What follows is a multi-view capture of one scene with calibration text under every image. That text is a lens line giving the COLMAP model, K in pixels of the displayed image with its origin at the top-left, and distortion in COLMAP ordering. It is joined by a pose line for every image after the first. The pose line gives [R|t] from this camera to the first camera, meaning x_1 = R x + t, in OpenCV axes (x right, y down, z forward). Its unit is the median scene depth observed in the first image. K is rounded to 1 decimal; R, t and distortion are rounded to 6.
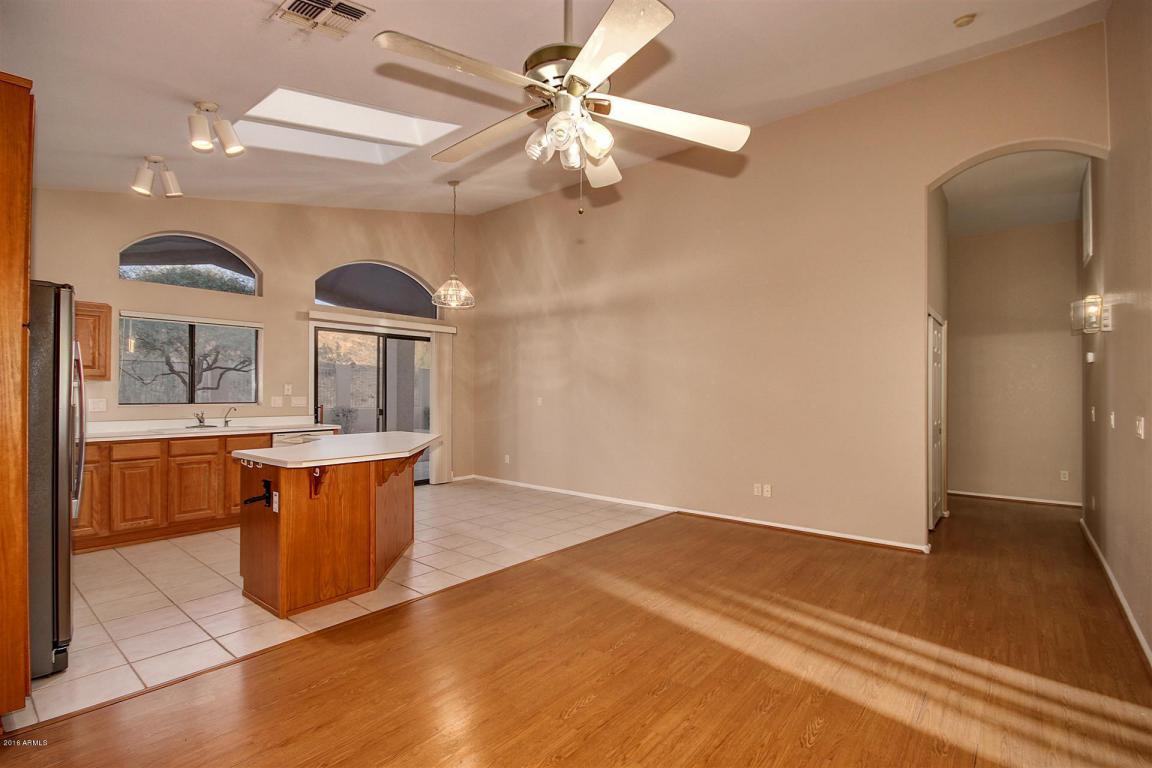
lens RADIAL K [[531.4, 0, 586.3], [0, 531.4, 384.5], [0, 0, 1]] dist [-0.009651, 0.000231]
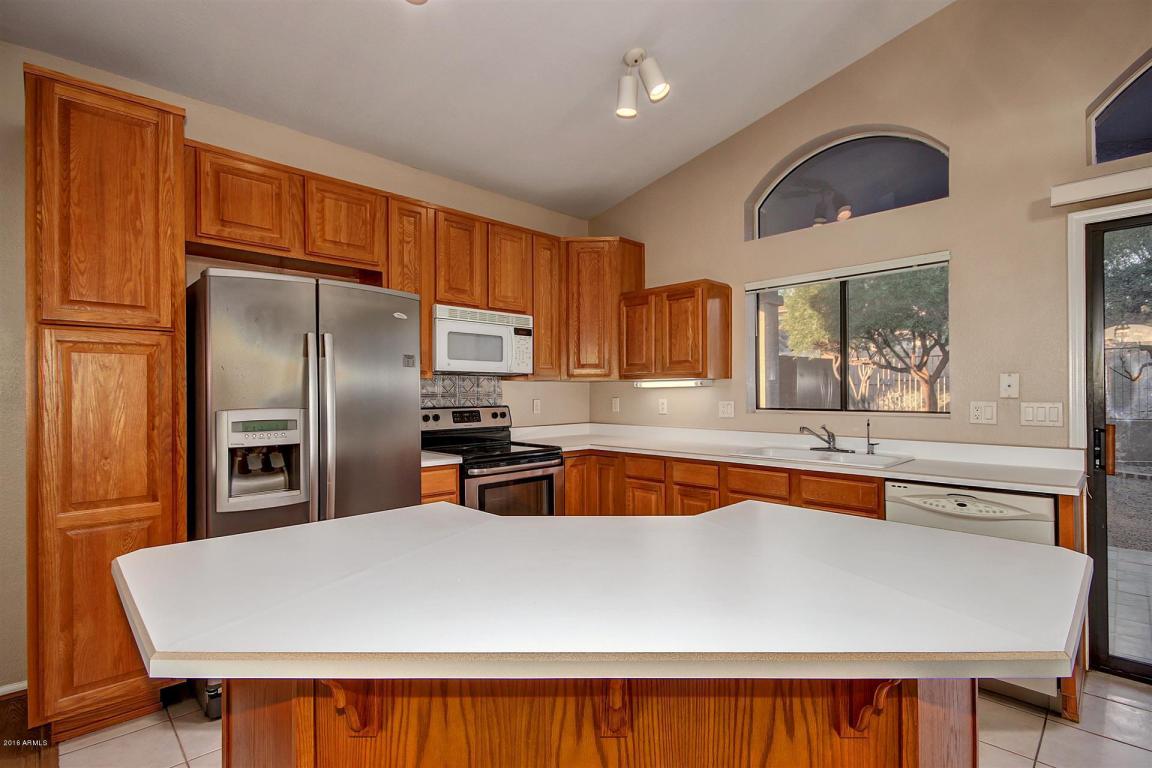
lens RADIAL K [[531.4, 0, 588.7], [0, 531.4, 389.7], [0, 0, 1]] dist [-0.009651, 0.000231]
pose [[-0.103858, -0.008626, -0.994555, -0.111968], [0.021219, 0.999716, -0.010887, 0.014095], [0.994366, -0.022235, -0.103646, 0.917830]]
